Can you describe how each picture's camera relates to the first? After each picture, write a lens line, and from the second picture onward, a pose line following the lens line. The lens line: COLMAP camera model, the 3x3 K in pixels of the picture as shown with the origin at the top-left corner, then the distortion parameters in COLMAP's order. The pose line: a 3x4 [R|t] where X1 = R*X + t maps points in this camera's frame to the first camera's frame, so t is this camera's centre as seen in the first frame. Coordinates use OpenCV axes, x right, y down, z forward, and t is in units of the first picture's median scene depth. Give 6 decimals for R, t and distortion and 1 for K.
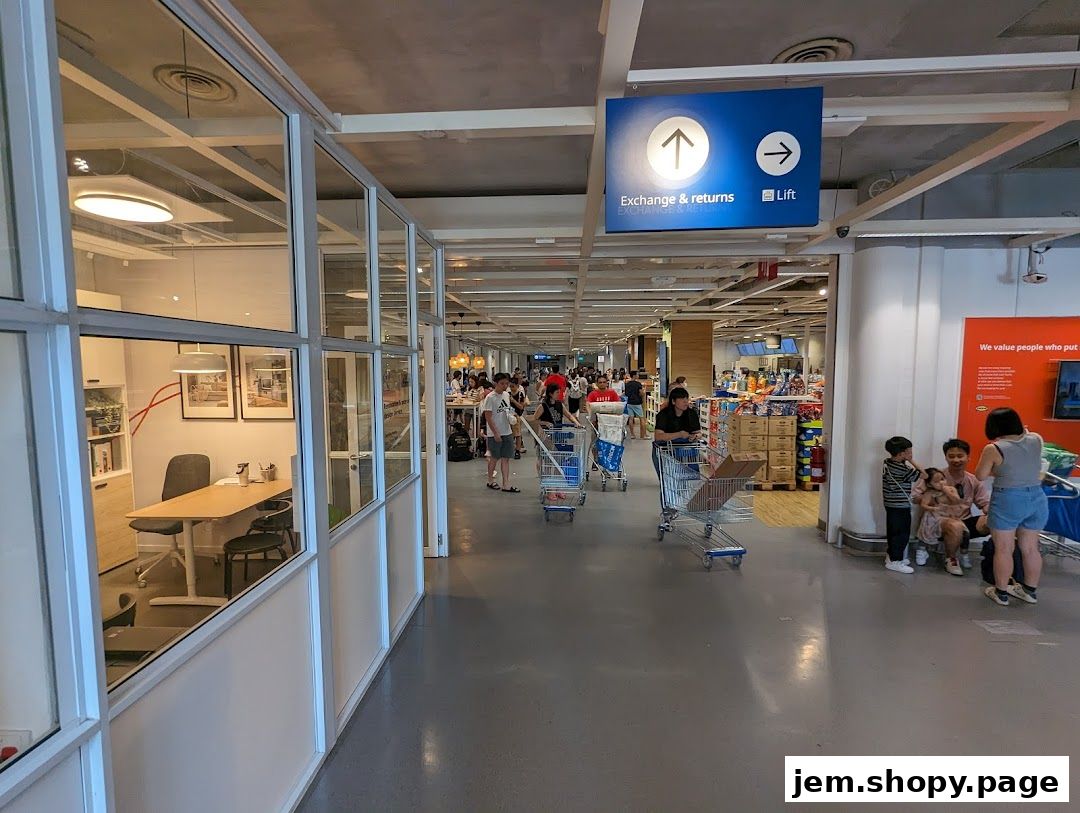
lens RADIAL K [[508.1, 0, 536.9], [0, 508.1, 407.3], [0, 0, 1]] dist [0.001270, -0.002653]
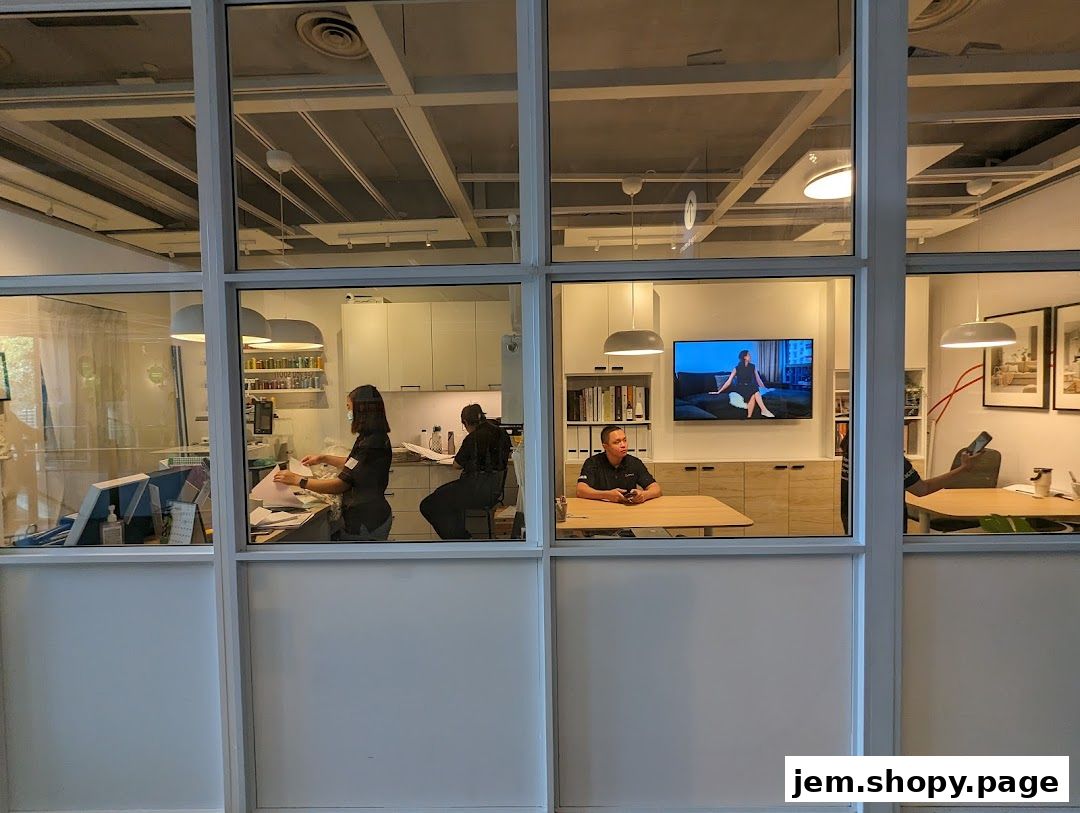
lens RADIAL K [[508.1, 0, 542.7], [0, 508.1, 411.4], [0, 0, 1]] dist [0.001270, -0.002653]
pose [[0.033936, 0.045886, -0.998370, 0.135238], [-0.062972, 0.997059, 0.043685, 0.040655], [0.997438, 0.061387, 0.036726, 0.229778]]
